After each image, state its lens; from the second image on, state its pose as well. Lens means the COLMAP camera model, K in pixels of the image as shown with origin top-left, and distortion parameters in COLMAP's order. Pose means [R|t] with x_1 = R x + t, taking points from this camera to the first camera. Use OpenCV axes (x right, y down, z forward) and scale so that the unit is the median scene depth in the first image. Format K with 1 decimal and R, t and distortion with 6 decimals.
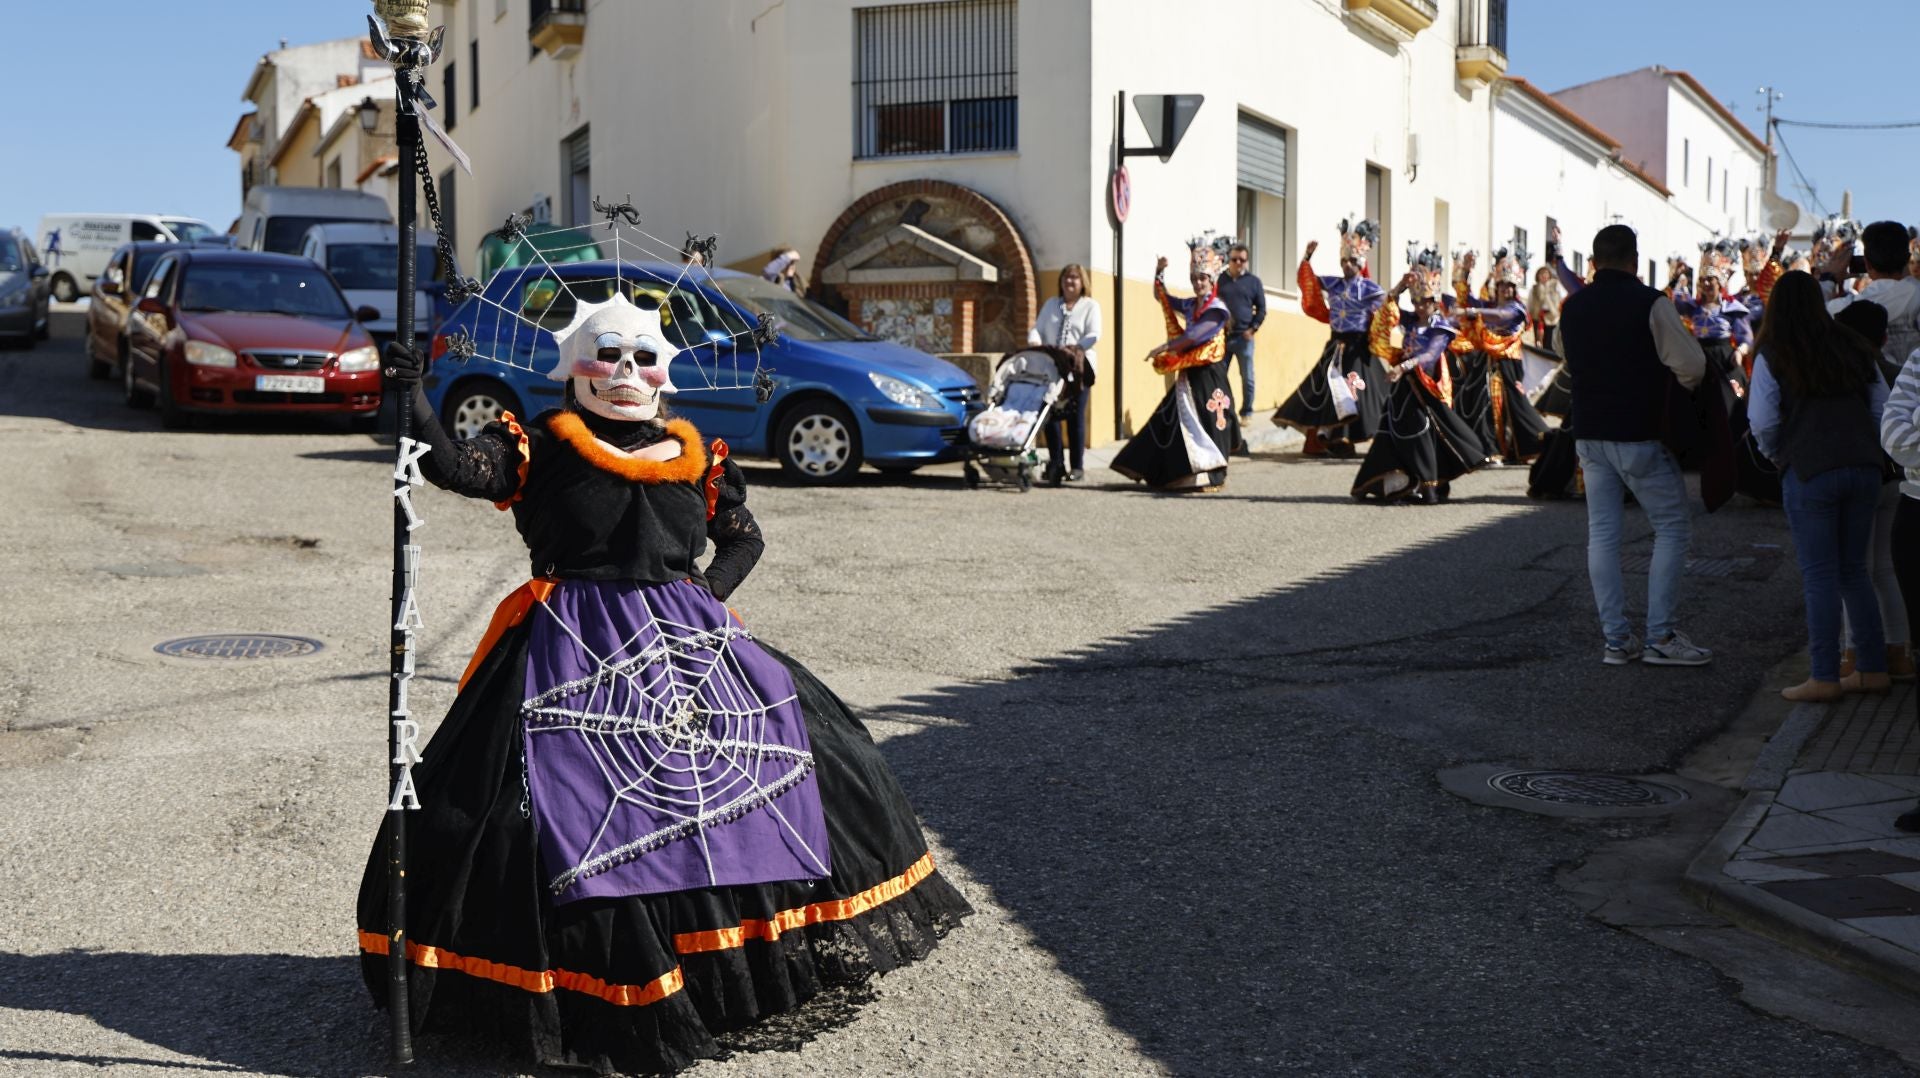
lens RADIAL K [[2752.0, 0, 960.0], [0, 2752.0, 539.0], [0, 0, 1]] dist [0.124552, 0.079390]
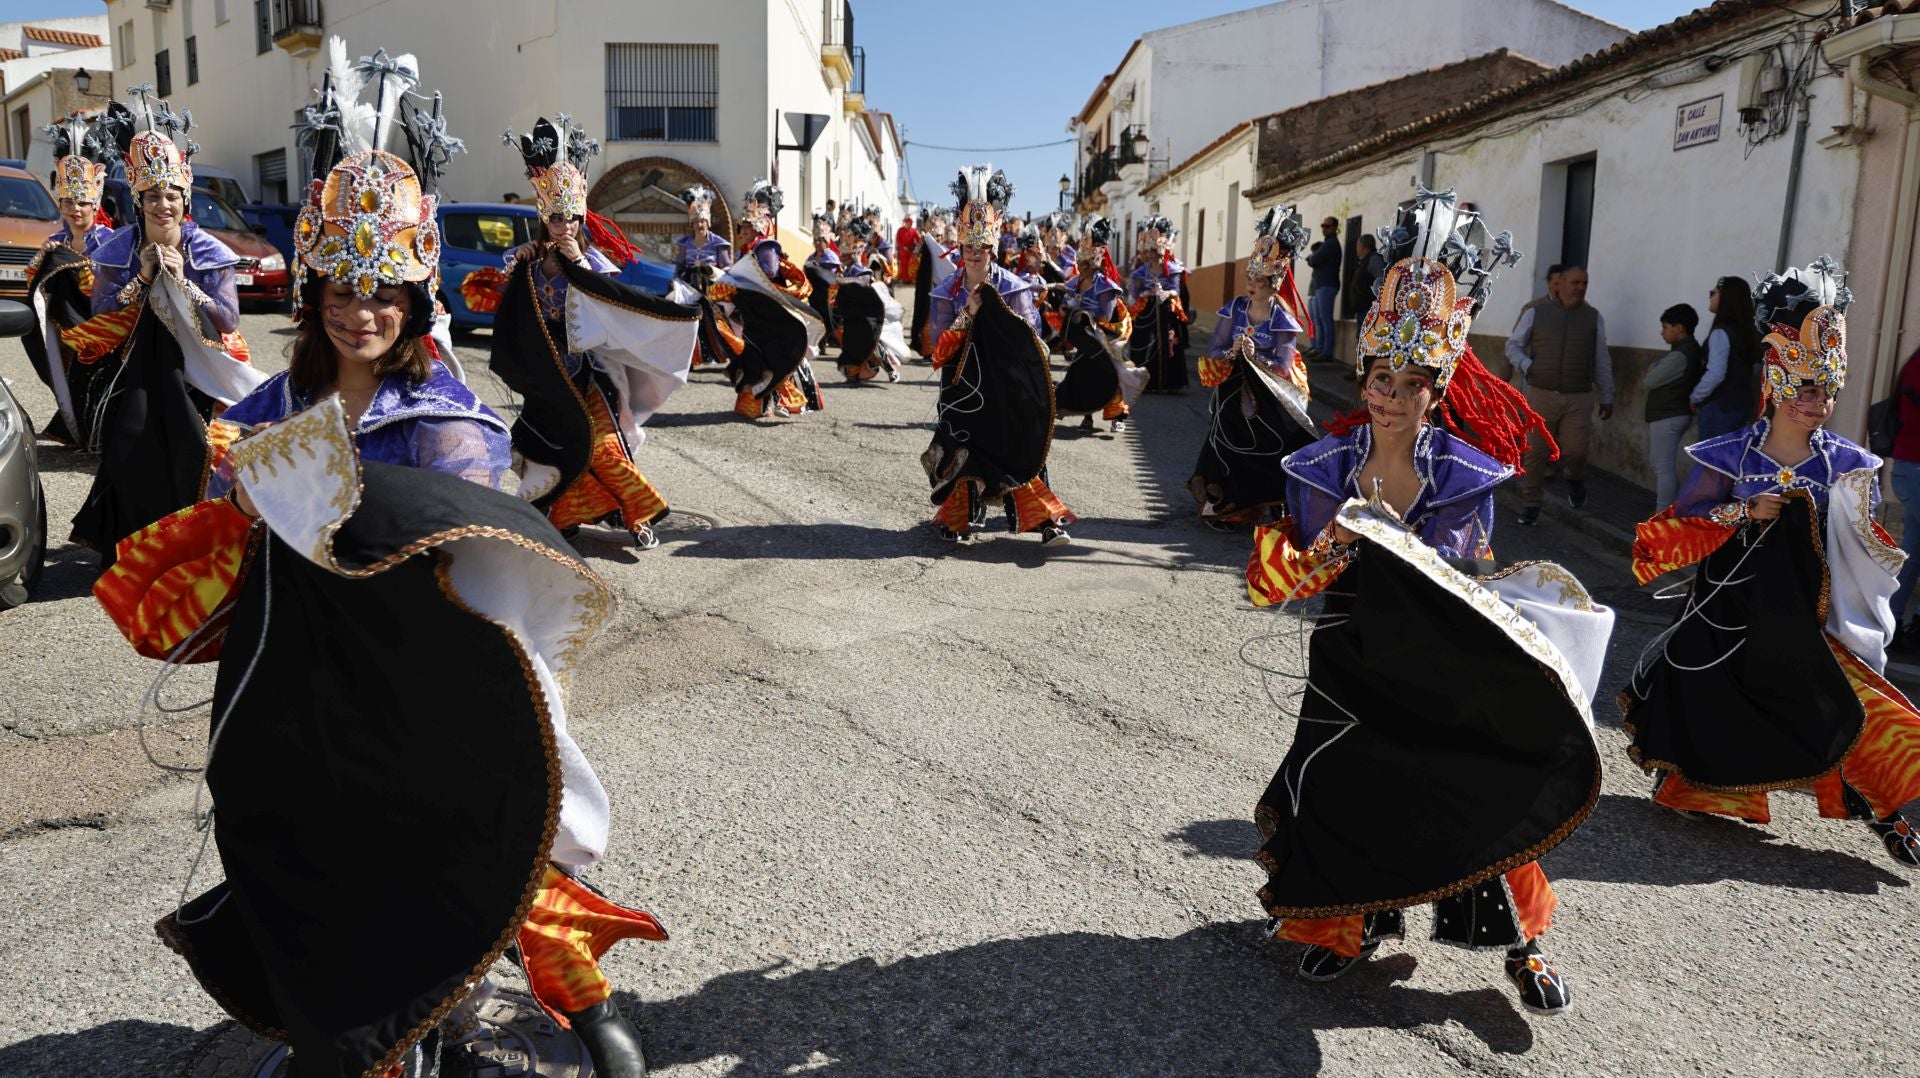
lens RADIAL K [[1463.6, 0, 963.0], [0, 1463.6, 551.1], [0, 0, 1]] dist [-0.079006, 0.090515]
pose [[0.921779, -0.040448, 0.385601, -0.181492], [-0.012247, 0.991010, 0.133229, -0.019187], [-0.387523, -0.127530, 0.912996, 0.140779]]
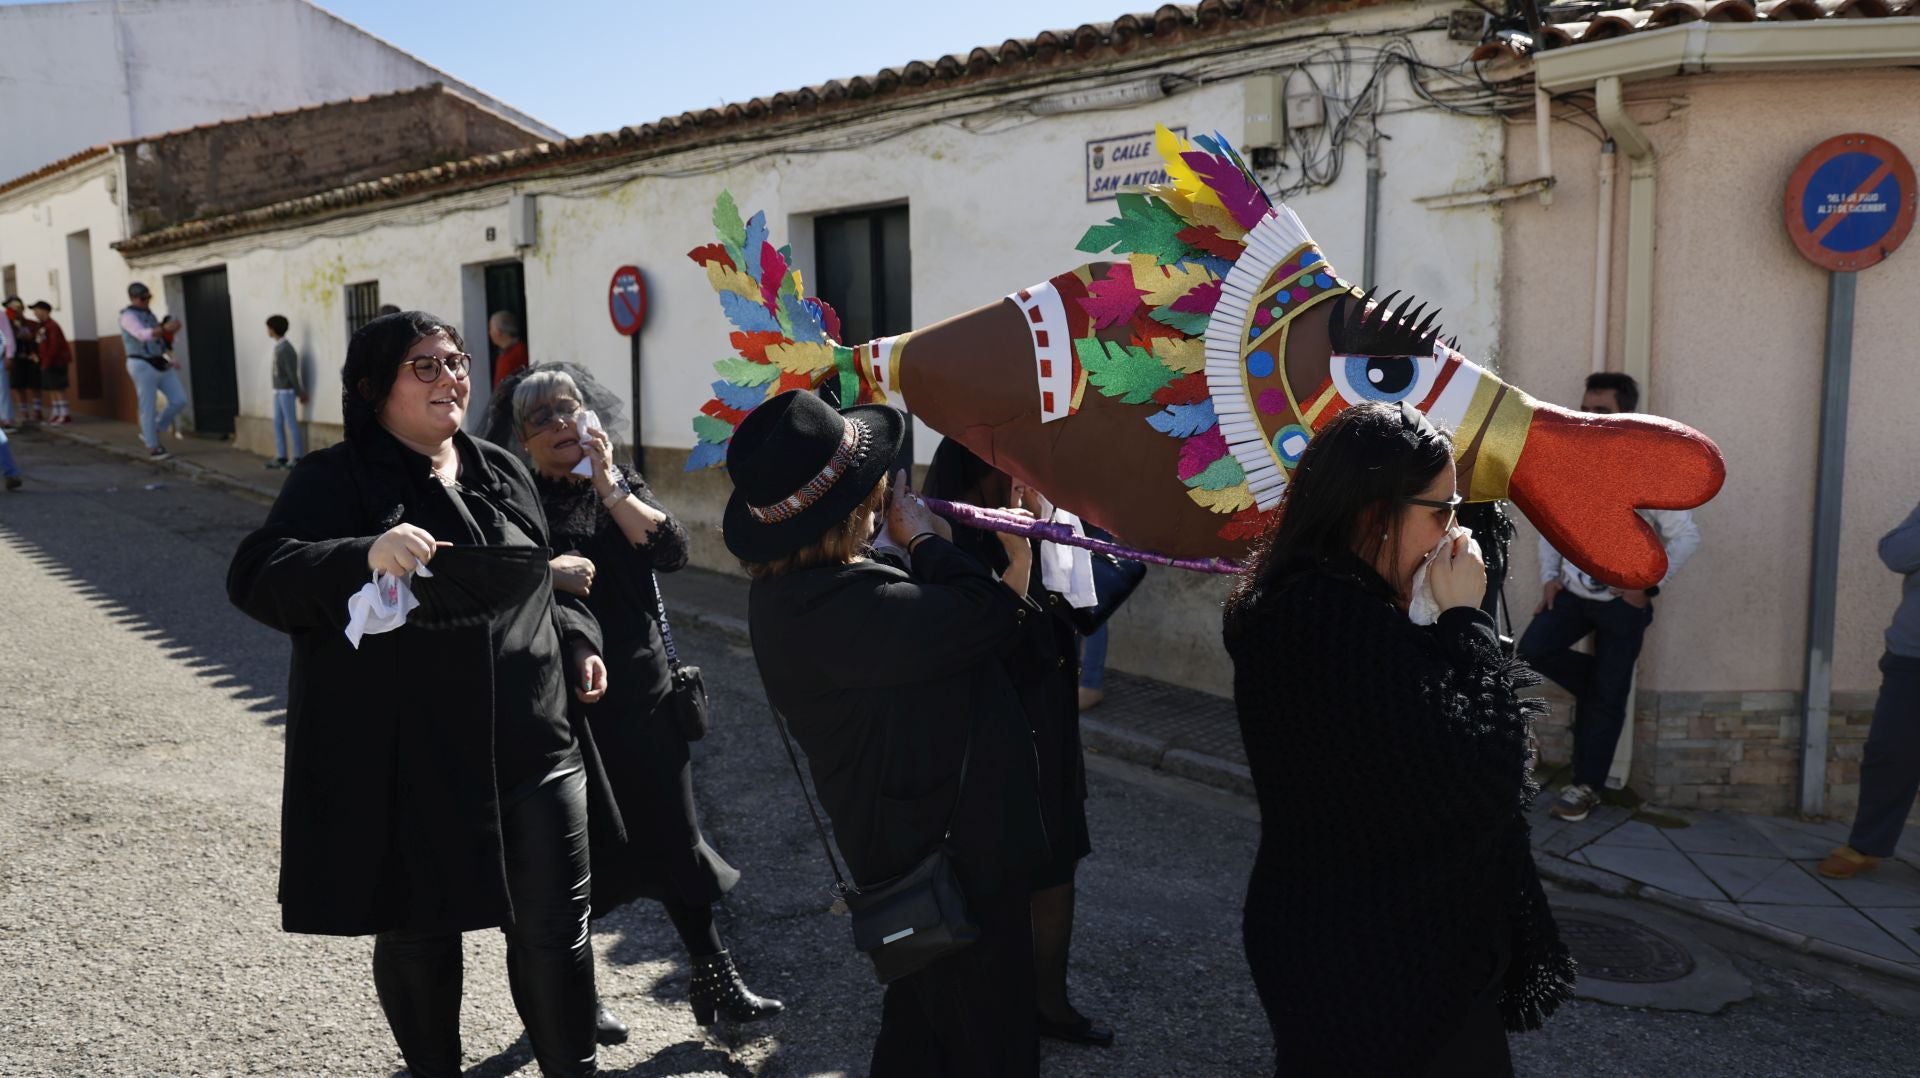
lens RADIAL K [[1381.0, 0, 960.0], [0, 1381.0, 539.0], [0, 0, 1]] dist [-0.075152, 0.078937]
pose [[0.335449, -0.114413, 0.935085, -0.107413], [0.040053, 0.993432, 0.107184, -0.044435], [-0.941207, 0.001498, 0.337828, 0.400332]]
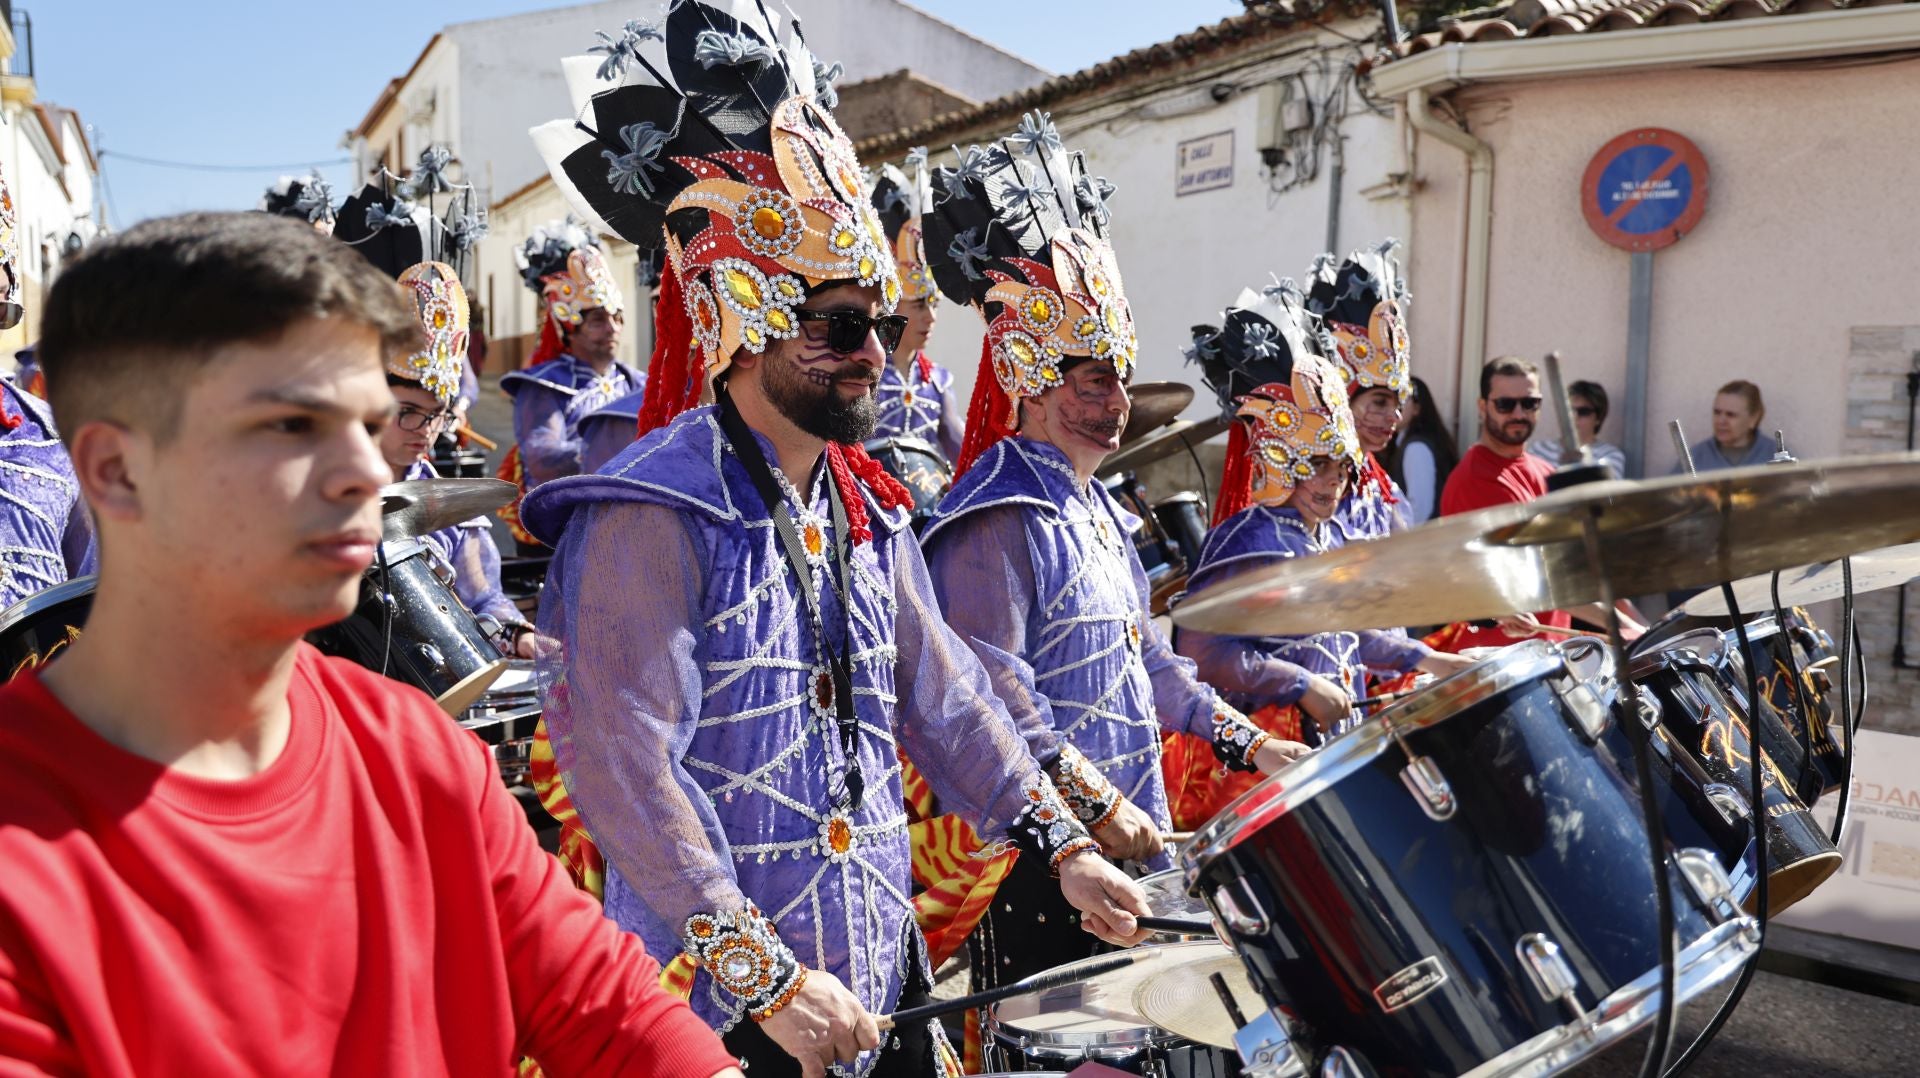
lens RADIAL K [[1796.1, 0, 970.7], [0, 1796.1, 544.4], [0, 0, 1]] dist [-0.025600, 0.147108]
pose [[0.693789, -0.047222, 0.718628, -0.165234], [0.004270, 0.998100, 0.061464, -0.026092], [-0.720165, -0.039575, 0.692673, 0.199872]]
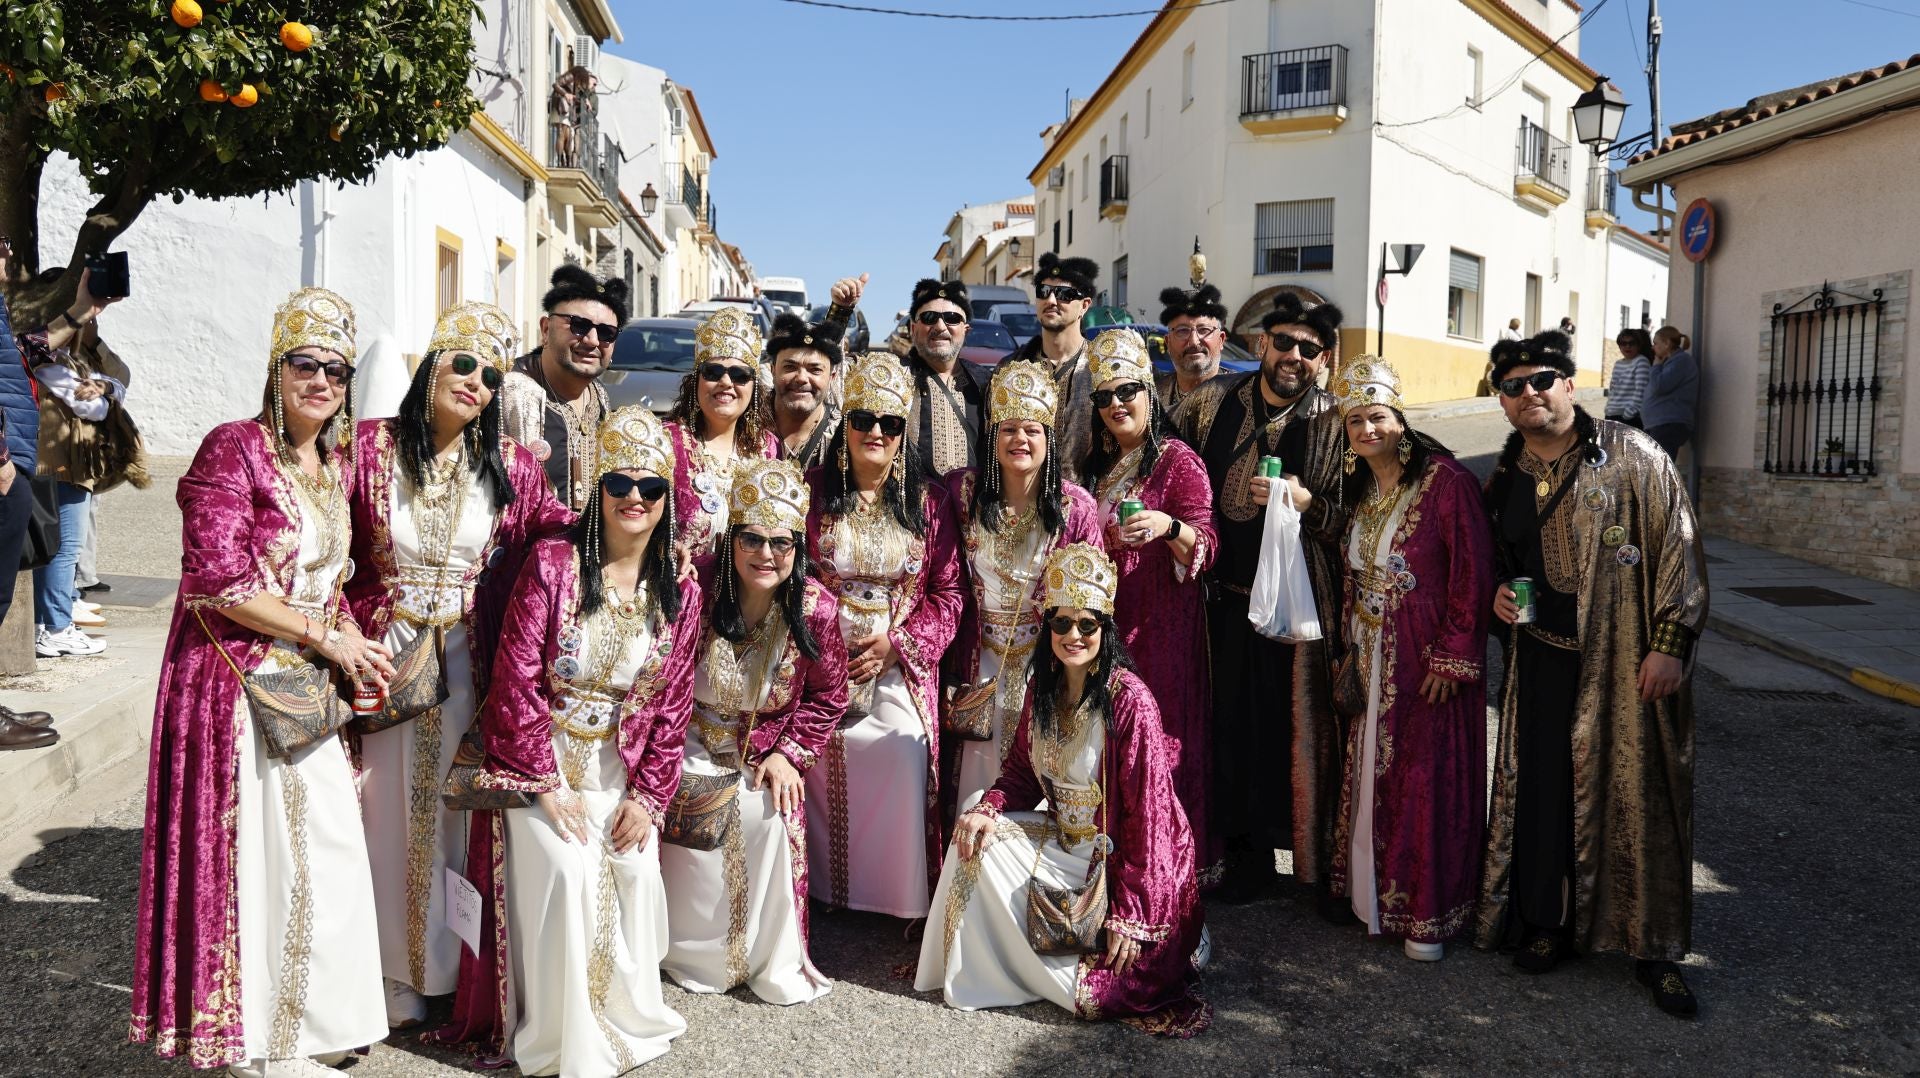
lens RADIAL K [[1610.6, 0, 982.0], [0, 1610.6, 535.4], [0, 0, 1]] dist [-0.042972, 0.100648]
pose [[0.976337, 0.030992, -0.214023, 0.027935], [-0.023735, 0.999056, 0.036392, 0.020919], [0.214949, -0.030451, 0.976150, -0.248187]]
